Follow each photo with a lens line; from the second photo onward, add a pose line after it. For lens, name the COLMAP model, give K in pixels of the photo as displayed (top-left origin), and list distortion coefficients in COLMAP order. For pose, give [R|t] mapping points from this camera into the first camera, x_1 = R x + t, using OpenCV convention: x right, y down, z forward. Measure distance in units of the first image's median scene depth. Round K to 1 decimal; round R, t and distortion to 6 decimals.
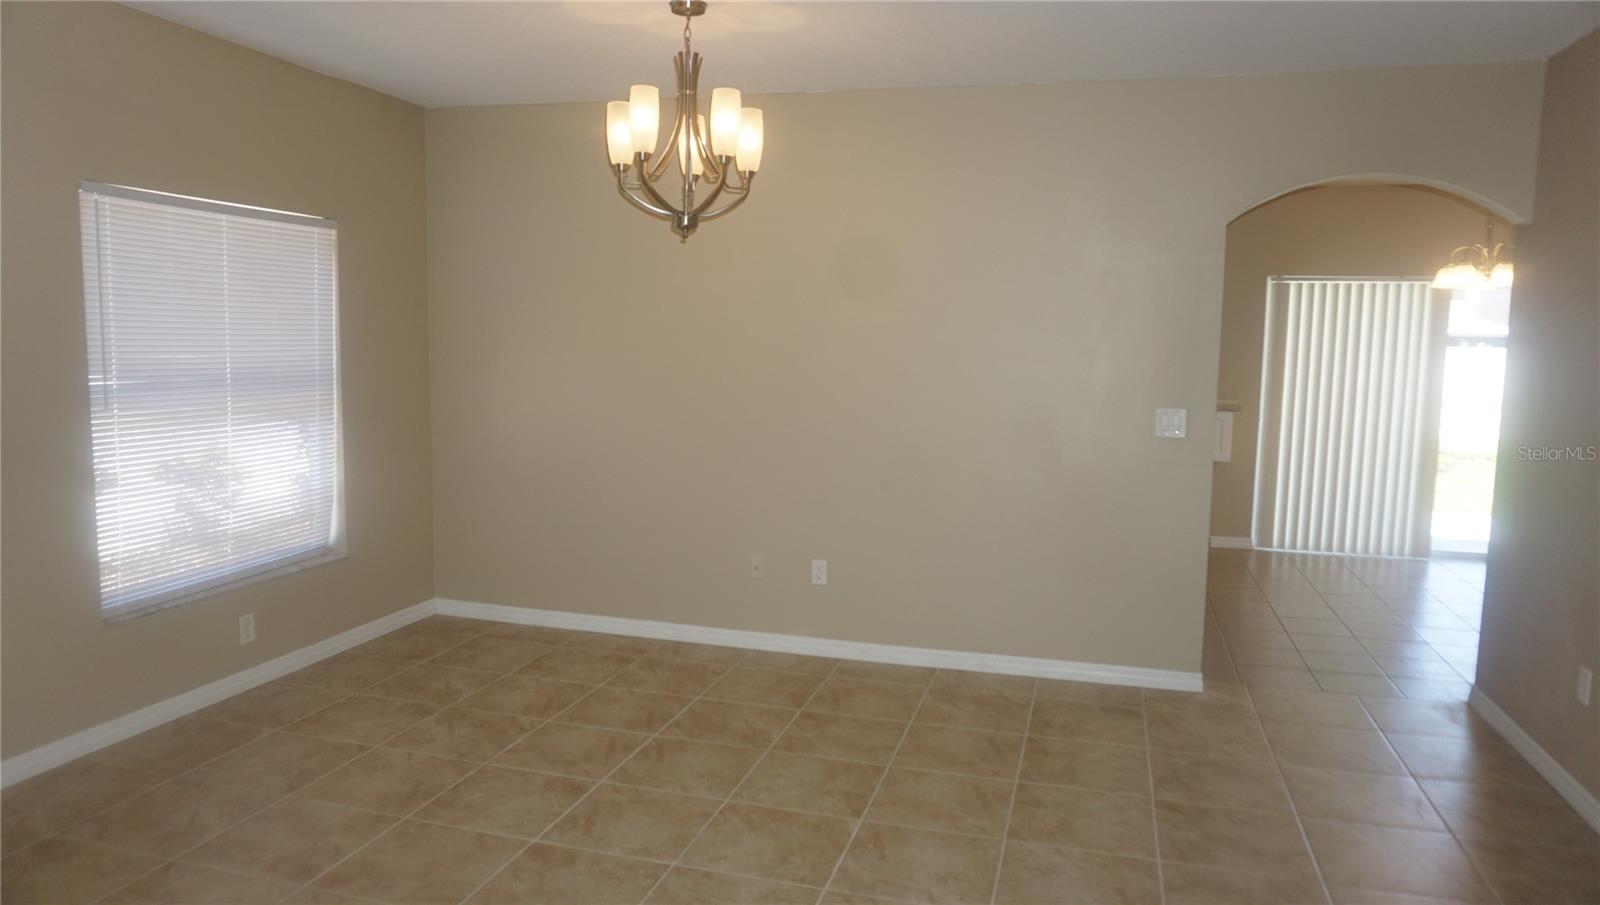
lens RADIAL K [[1080.7, 0, 798.4], [0, 1080.7, 444.2], [0, 0, 1]] dist [-0.021386, 0.015991]
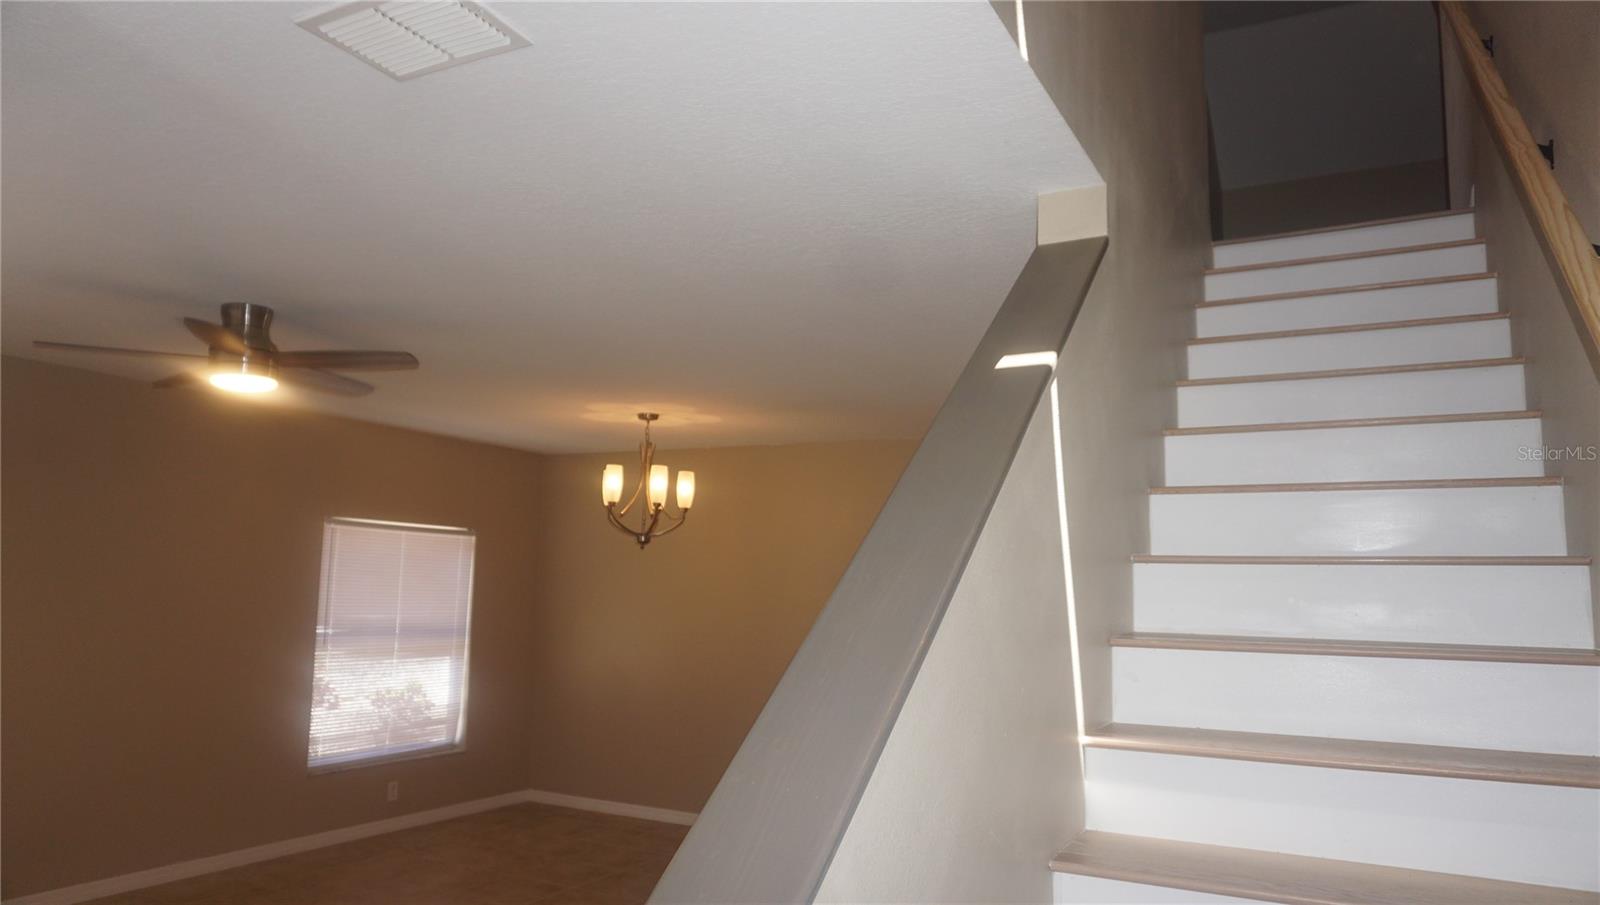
lens RADIAL K [[1080.7, 0, 798.2], [0, 1080.7, 459.9], [0, 0, 1]] dist [-0.021386, 0.015991]
pose [[0.977201, -0.021867, -0.211188, 0.426874], [-0.026223, 0.974636, -0.222253, 0.035928], [0.210692, 0.222724, 0.951842, -0.499857]]
